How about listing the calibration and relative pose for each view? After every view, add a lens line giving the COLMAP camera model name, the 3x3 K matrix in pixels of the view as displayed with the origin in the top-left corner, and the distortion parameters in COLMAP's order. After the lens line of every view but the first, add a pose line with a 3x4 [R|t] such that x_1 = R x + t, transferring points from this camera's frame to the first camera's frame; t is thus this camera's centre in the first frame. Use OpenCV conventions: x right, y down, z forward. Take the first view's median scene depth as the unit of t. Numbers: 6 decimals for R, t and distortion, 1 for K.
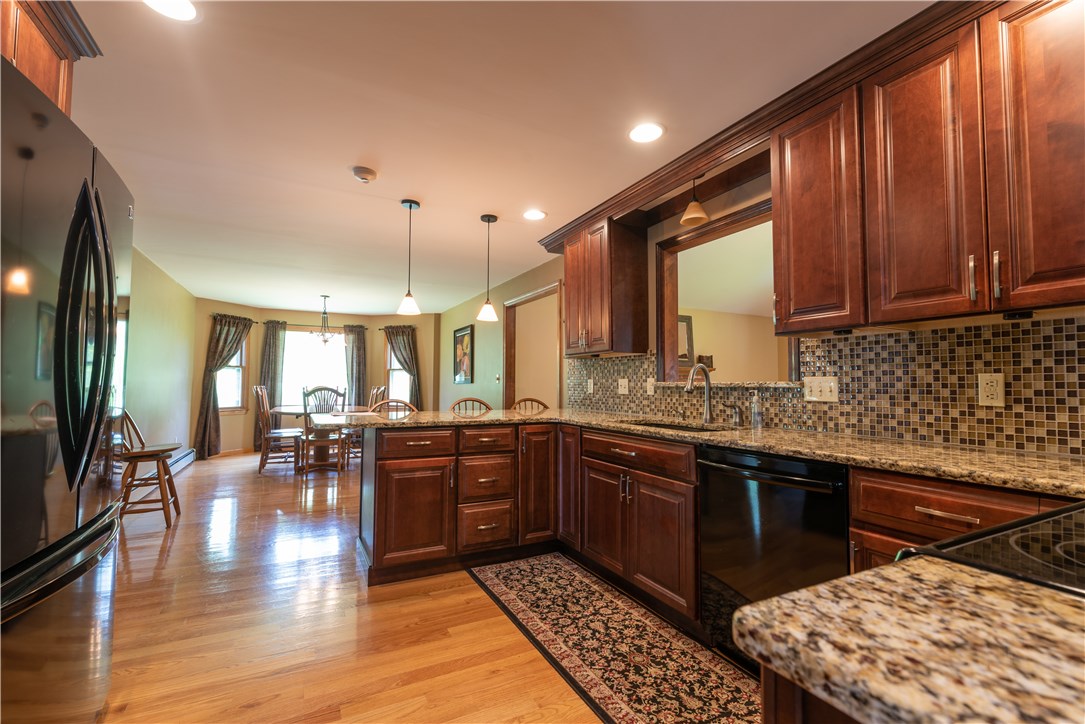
lens RADIAL K [[467.1, 0, 546.8], [0, 467.1, 365.2], [0, 0, 1]] dist [-0.001062, 0.000056]
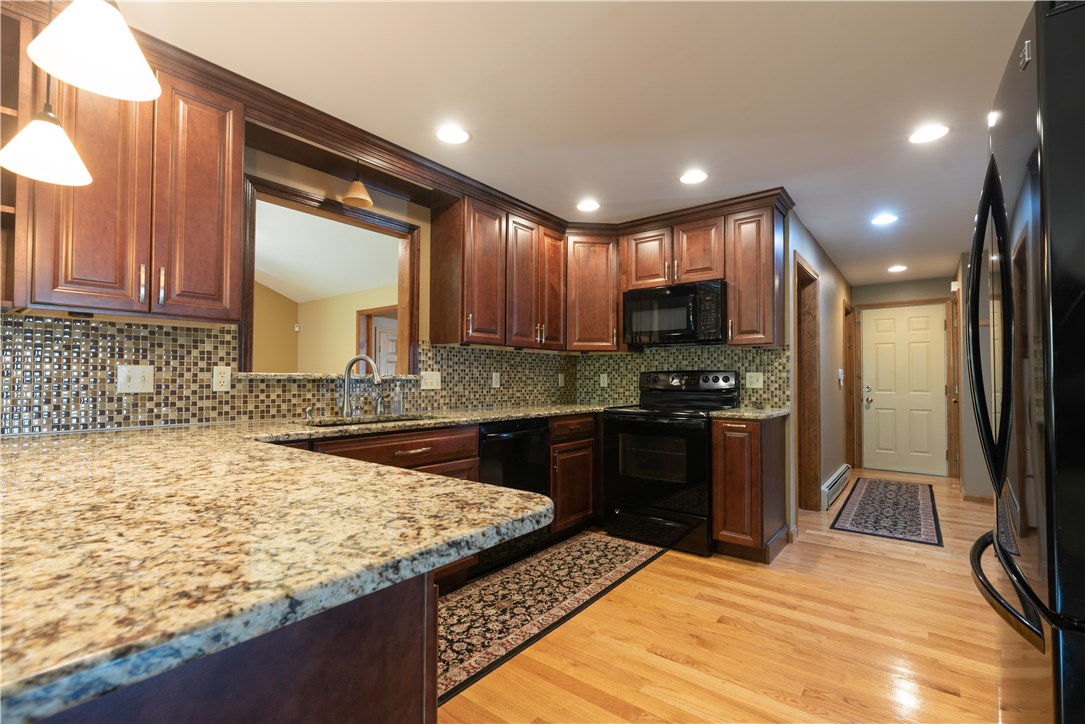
lens RADIAL K [[467.1, 0, 548.9], [0, 467.1, 366.3], [0, 0, 1]] dist [-0.001062, 0.000056]
pose [[-0.396551, 0.004513, 0.918002, -0.880294], [-0.058804, 0.997809, -0.030307, 0.031062], [-0.916127, -0.066000, -0.395417, 1.272292]]
